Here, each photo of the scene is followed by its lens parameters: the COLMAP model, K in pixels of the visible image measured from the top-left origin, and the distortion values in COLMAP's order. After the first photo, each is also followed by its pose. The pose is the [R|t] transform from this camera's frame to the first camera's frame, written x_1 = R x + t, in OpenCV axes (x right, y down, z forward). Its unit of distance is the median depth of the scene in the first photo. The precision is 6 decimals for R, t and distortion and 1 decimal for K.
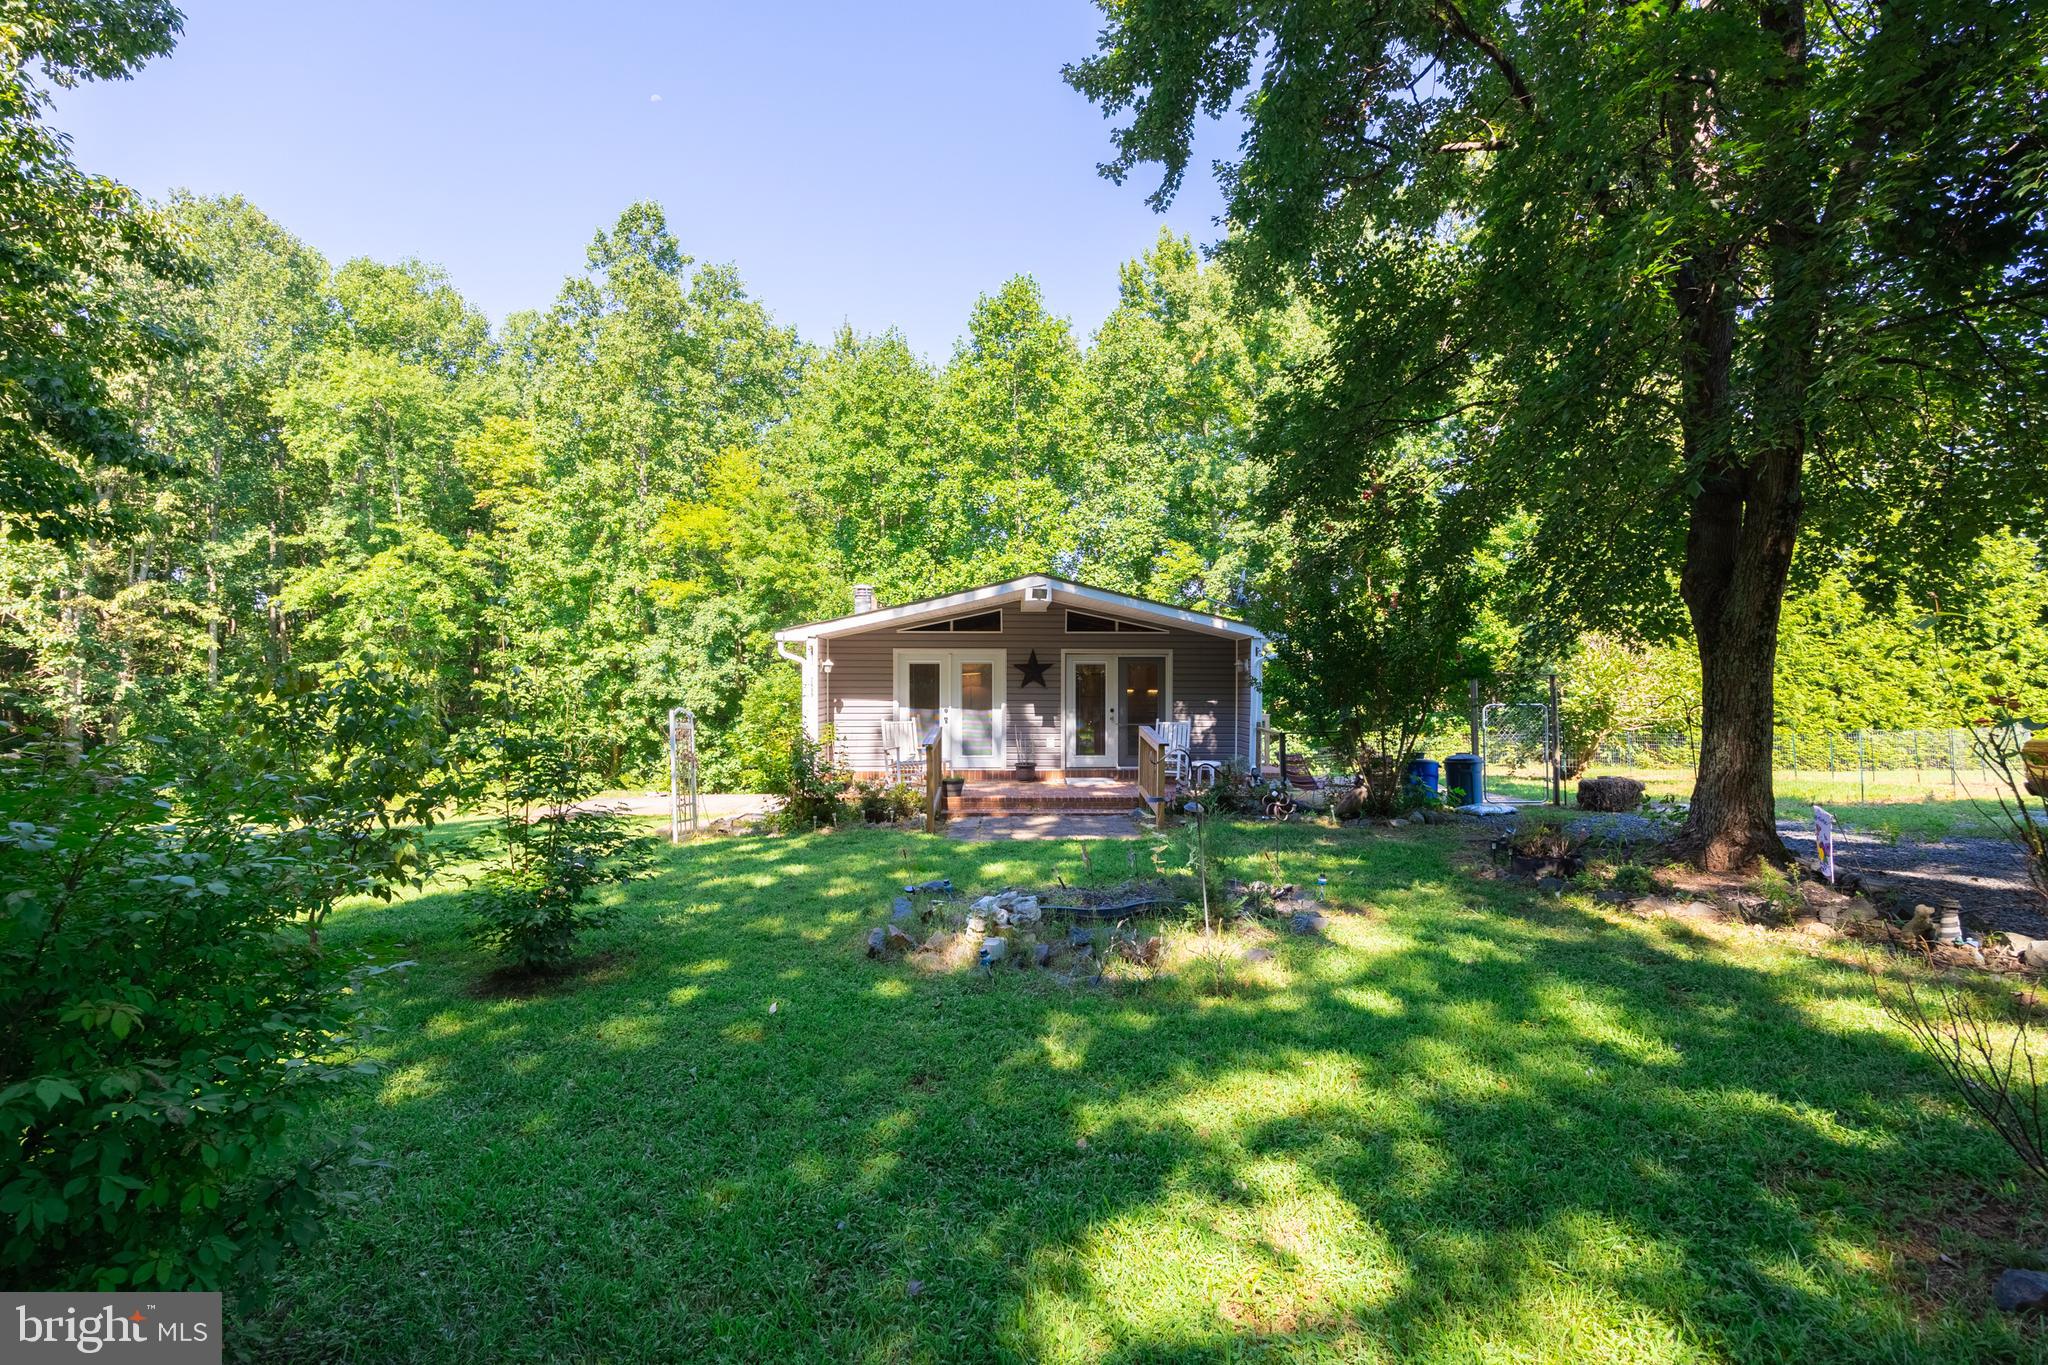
lens RADIAL K [[945.8, 0, 1023.9], [0, 945.8, 681.6], [0, 0, 1]] dist [-0.000074, 0.000489]
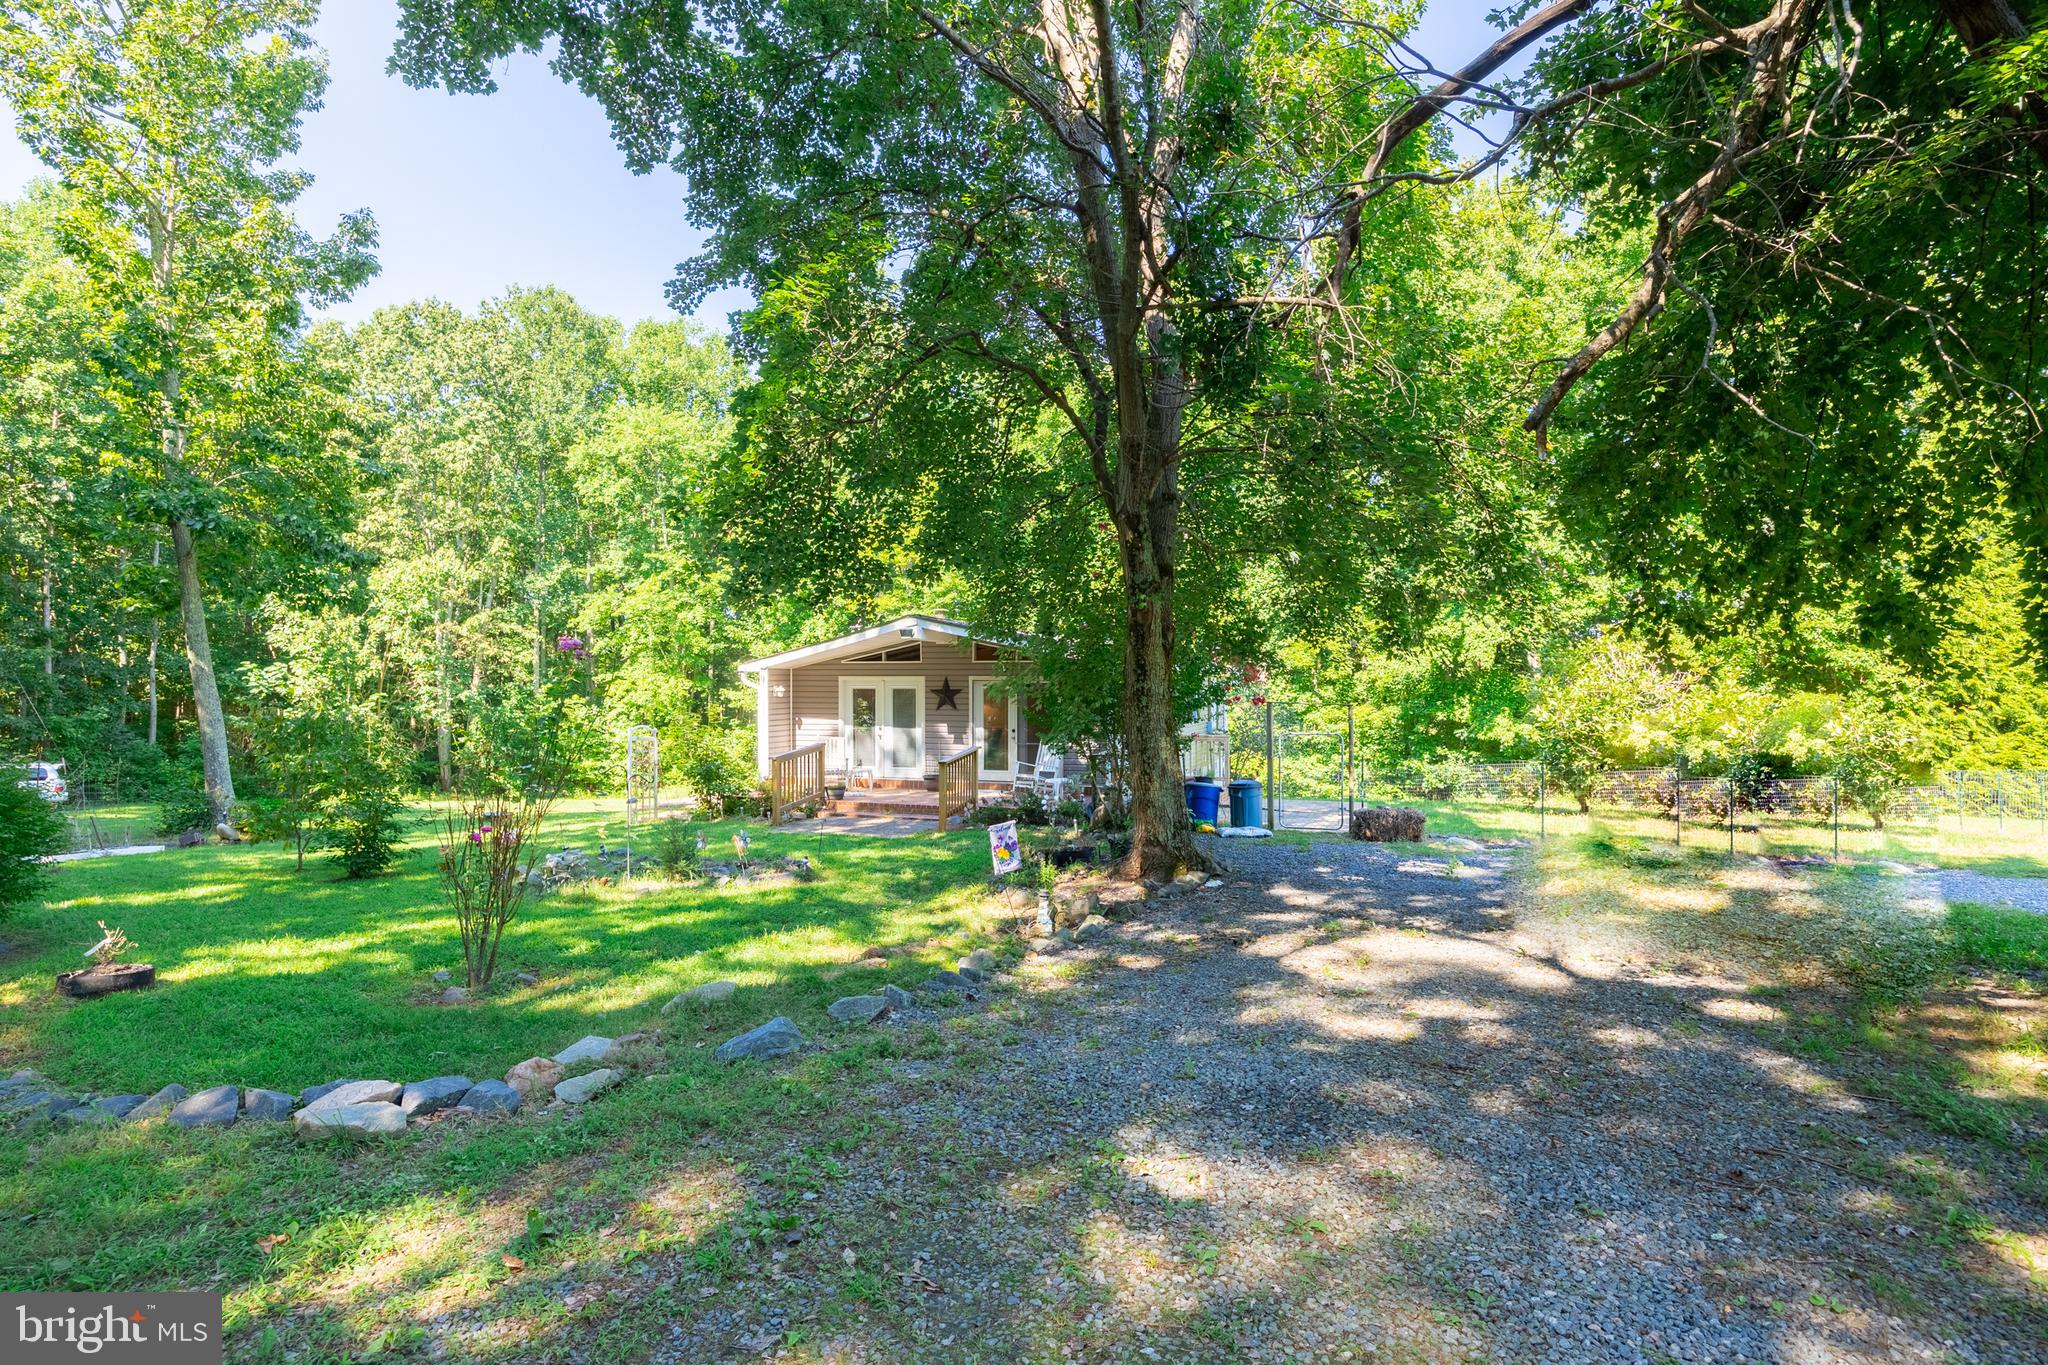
lens RADIAL K [[1061.4, 0, 1024.2], [0, 1061.4, 684.6], [0, 0, 1]] dist [0.000384, -0.000147]
pose [[0.941302, 0.000308, -0.337566, 0.201518], [0.000716, 0.999996, 0.002909, -0.010343], [0.337566, -0.002980, 0.941297, -0.072173]]
